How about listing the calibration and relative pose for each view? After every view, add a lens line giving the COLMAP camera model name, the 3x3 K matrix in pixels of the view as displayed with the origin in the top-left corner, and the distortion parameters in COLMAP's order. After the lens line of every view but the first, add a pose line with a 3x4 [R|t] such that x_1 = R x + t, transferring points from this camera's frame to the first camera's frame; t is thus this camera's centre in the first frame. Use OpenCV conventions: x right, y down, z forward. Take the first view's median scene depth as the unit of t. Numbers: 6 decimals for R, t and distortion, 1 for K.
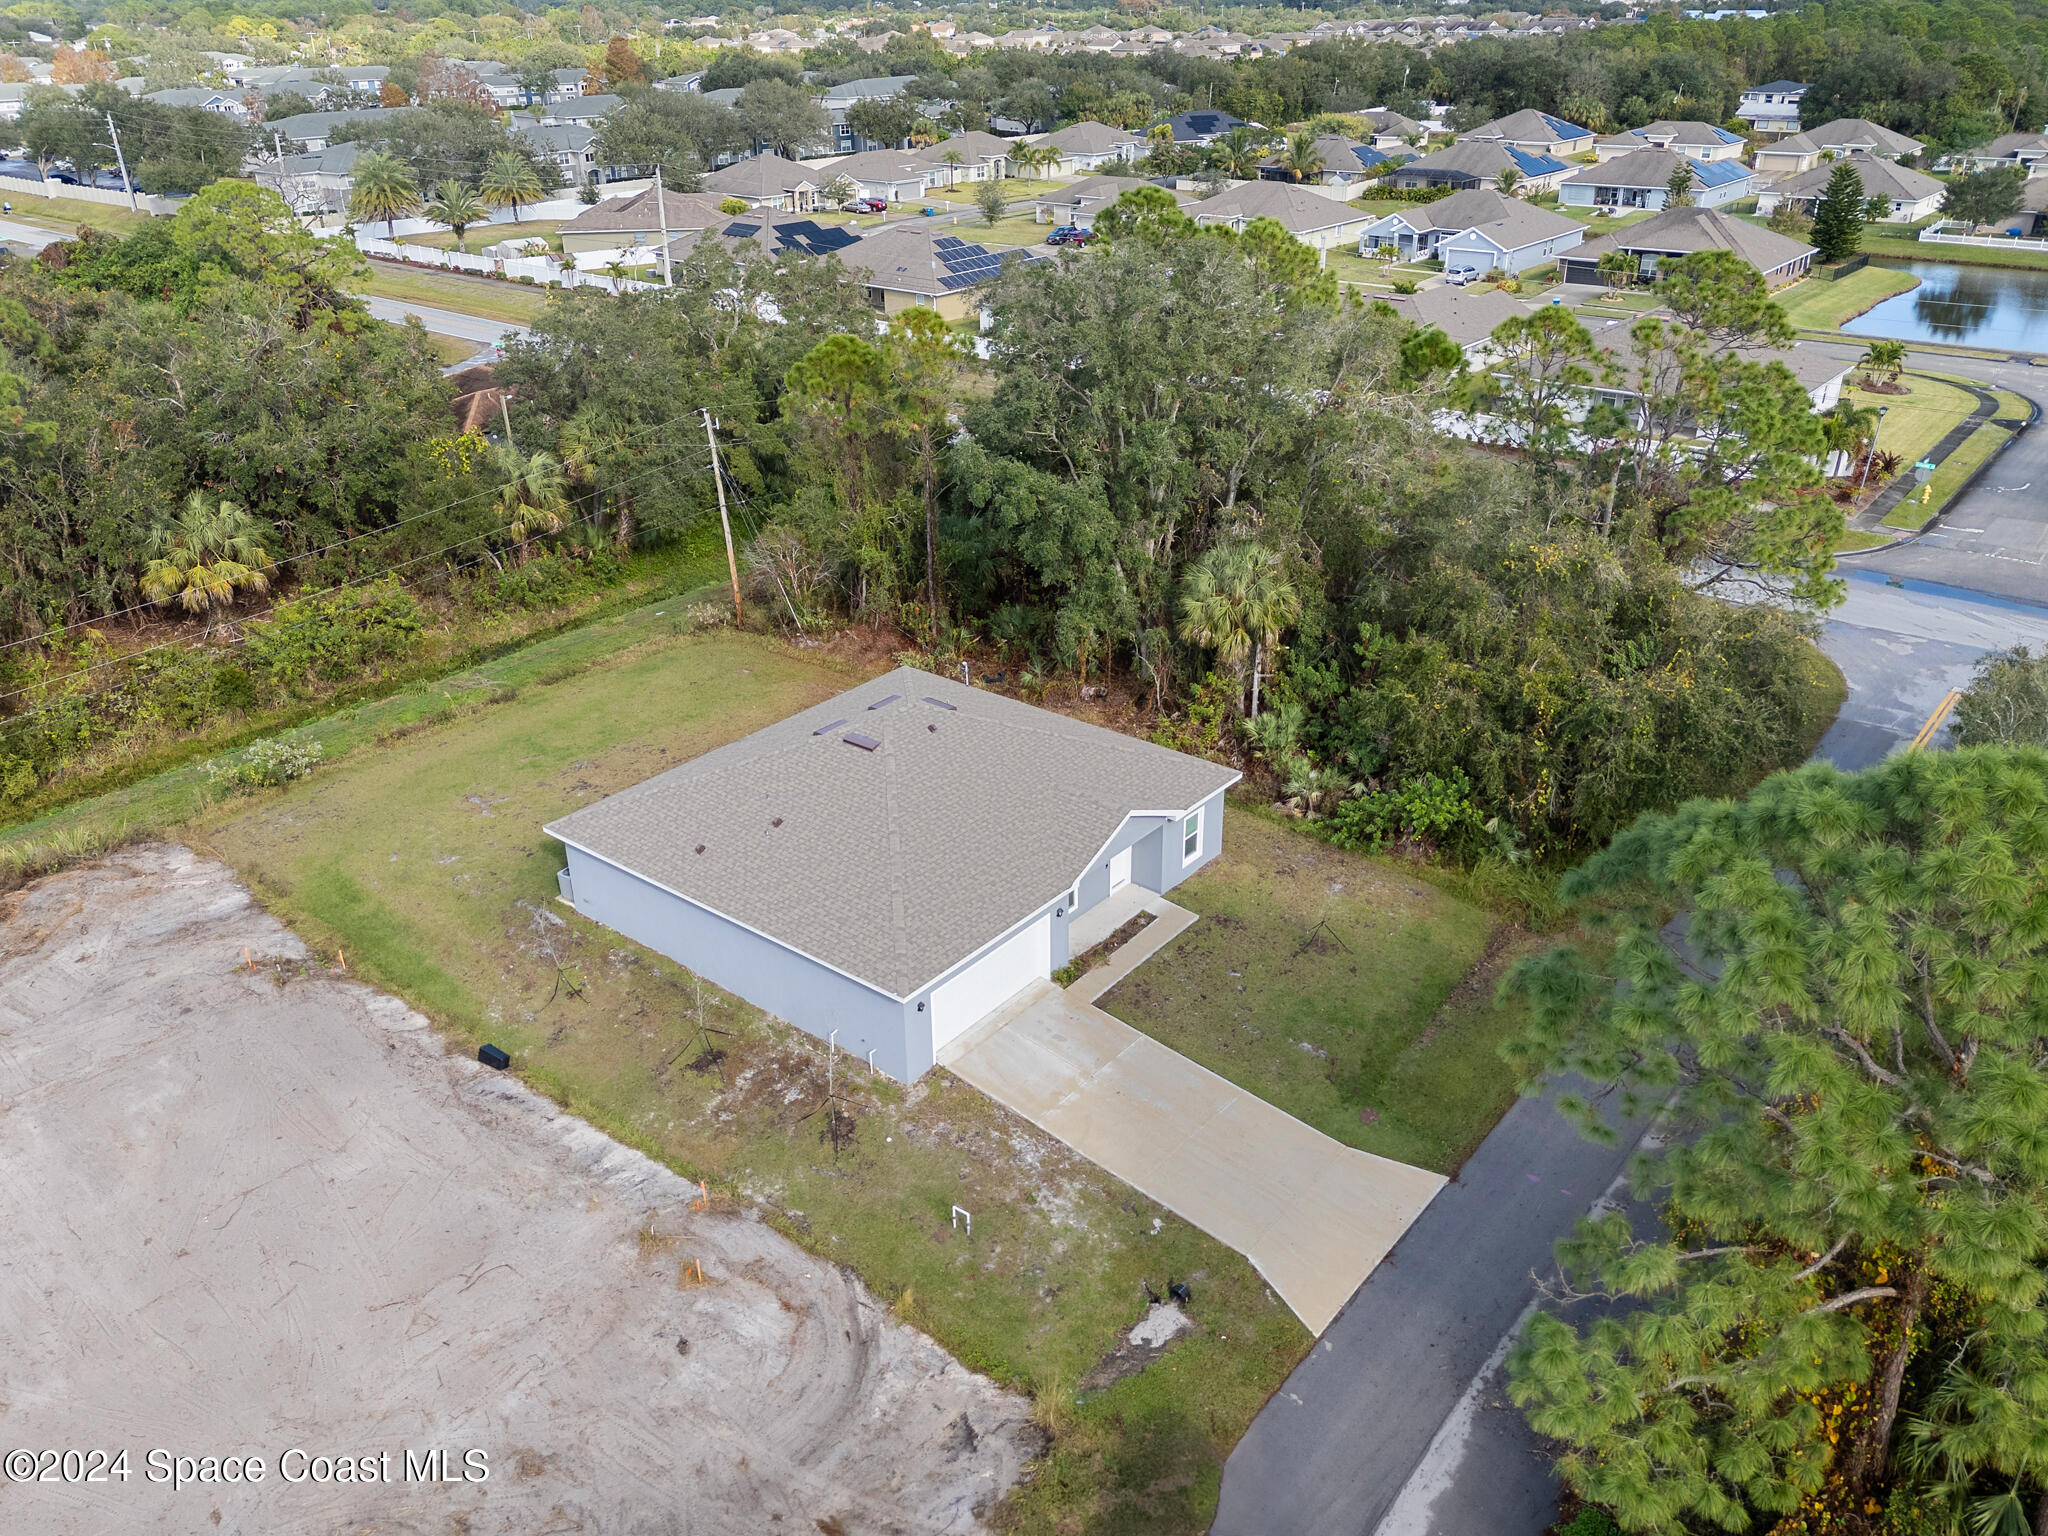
lens RADIAL K [[1576.5, 0, 1024.0], [0, 1576.5, 768.0], [0, 0, 1]] dist [0.074228, -0.055884]
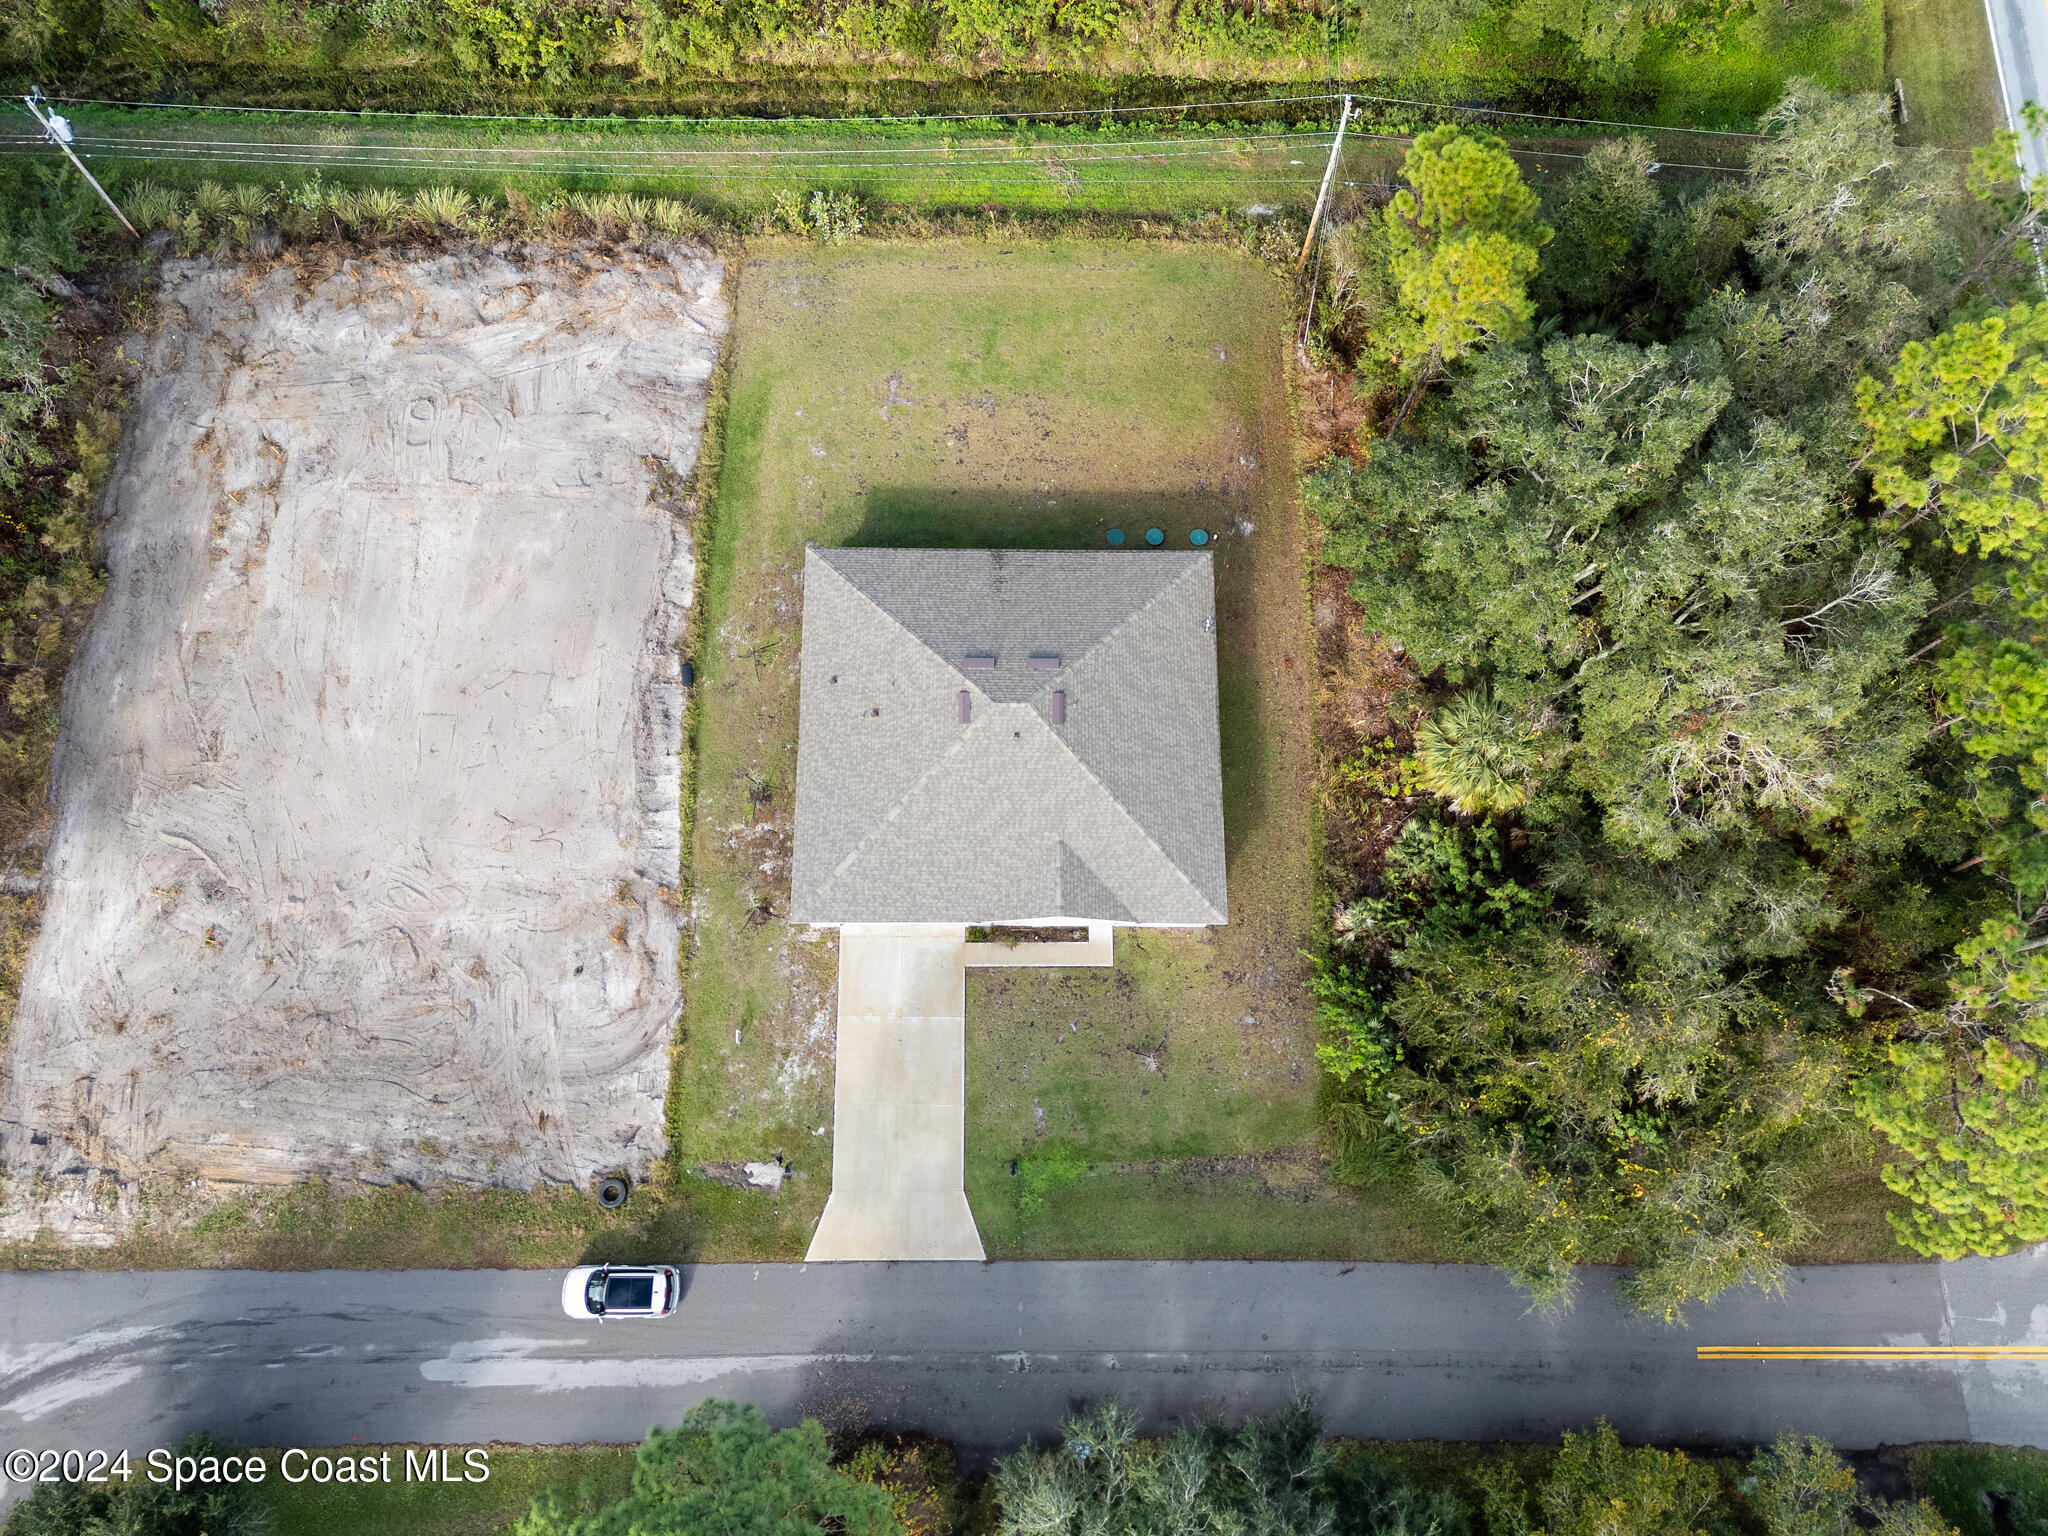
lens RADIAL K [[1576.5, 0, 1024.0], [0, 1576.5, 768.0], [0, 0, 1]] dist [0.074228, -0.055884]
pose [[0.631593, 0.750103, -0.196050, 0.210948], [-0.371899, 0.514998, 0.772314, -1.001464], [0.680280, -0.414877, 0.604232, 0.289641]]
